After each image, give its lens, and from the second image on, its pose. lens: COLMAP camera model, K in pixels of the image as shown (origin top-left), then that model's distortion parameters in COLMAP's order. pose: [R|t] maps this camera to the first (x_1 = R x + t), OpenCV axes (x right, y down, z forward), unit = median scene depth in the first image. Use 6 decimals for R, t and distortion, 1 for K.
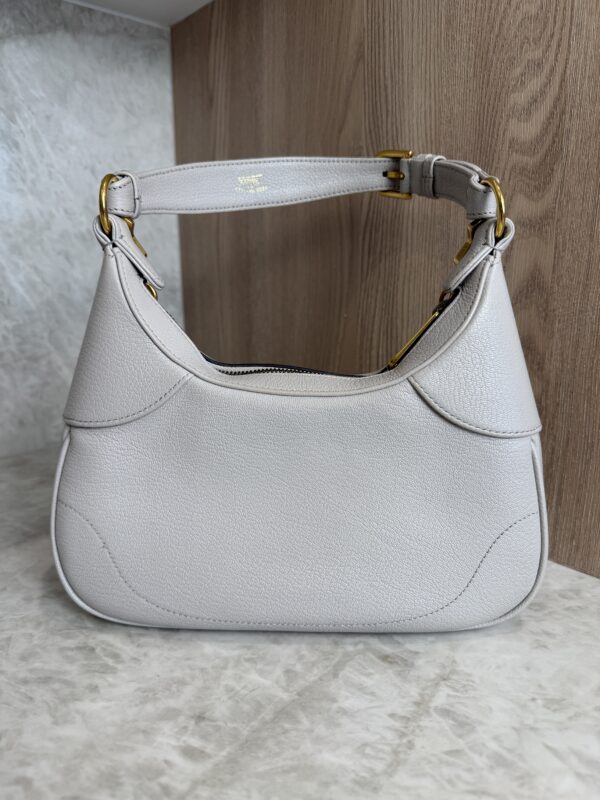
lens RADIAL K [[584.9, 0, 301.8], [0, 584.9, 401.7], [0, 0, 1]] dist [-0.028243, 0.002137]
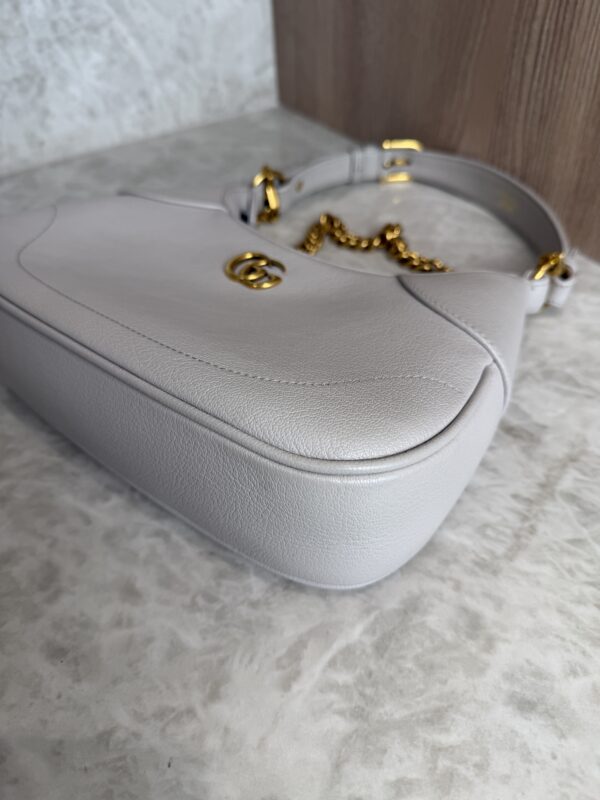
lens RADIAL K [[602.7, 0, 300.0], [0, 602.7, 400.0], [0, 0, 1]] dist [-0.065740, 0.025936]
pose [[0.990525, 0.066995, -0.119880, -0.089149], [0.004579, 0.856339, 0.516395, -0.113638], [0.137254, -0.512051, 0.847918, 0.171644]]
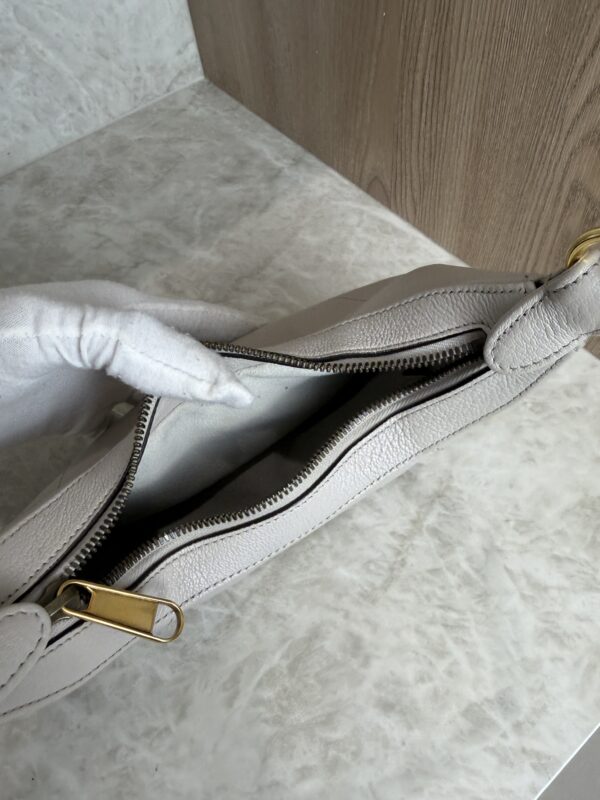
lens RADIAL K [[576.1, 0, 295.1], [0, 576.1, 364.4], [0, 0, 1]] dist [0.000199, 0.006311]
pose [[0.994827, -0.004363, -0.101491, 0.065321], [0.072572, 0.729617, 0.679995, -0.622259], [0.071083, -0.683843, 0.726159, 0.277632]]
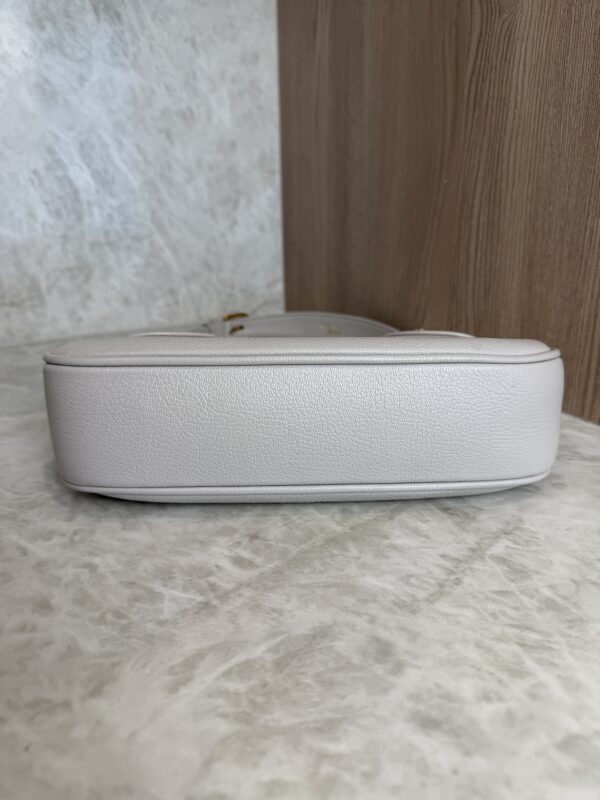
lens RADIAL K [[587.0, 0, 297.3], [0, 587.0, 404.0], [0, 0, 1]] dist [-0.033358, -0.004112]
pose [[0.979109, 0.058990, -0.194590, 0.086204], [-0.032751, 0.990249, 0.135406, 0.154102], [0.200680, -0.126205, 0.971494, 0.024597]]
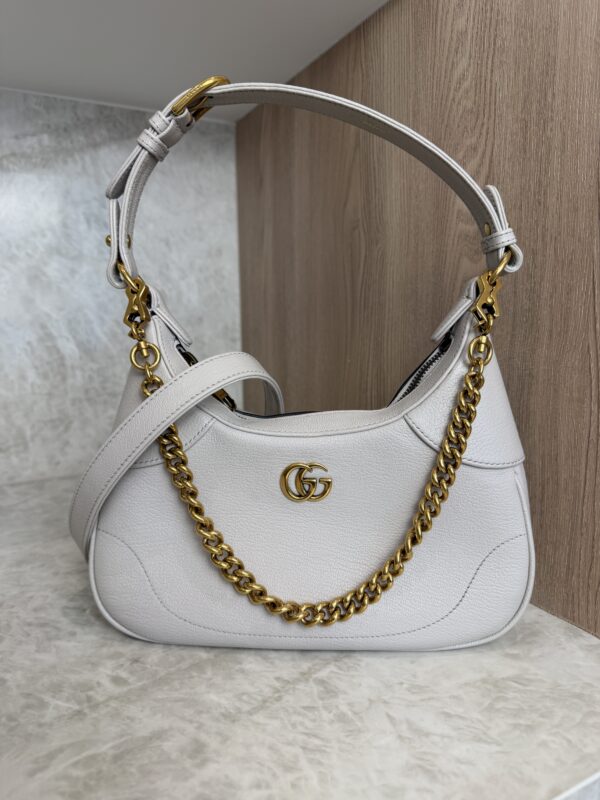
lens RADIAL K [[584.9, 0, 301.8], [0, 584.9, 401.7], [0, 0, 1]] dist [-0.028243, 0.002137]
pose [[0.975519, 0.023055, -0.218702, 0.442489], [-0.040798, 0.996199, -0.076963, 0.042958], [0.216097, 0.084002, 0.972752, -0.236955]]
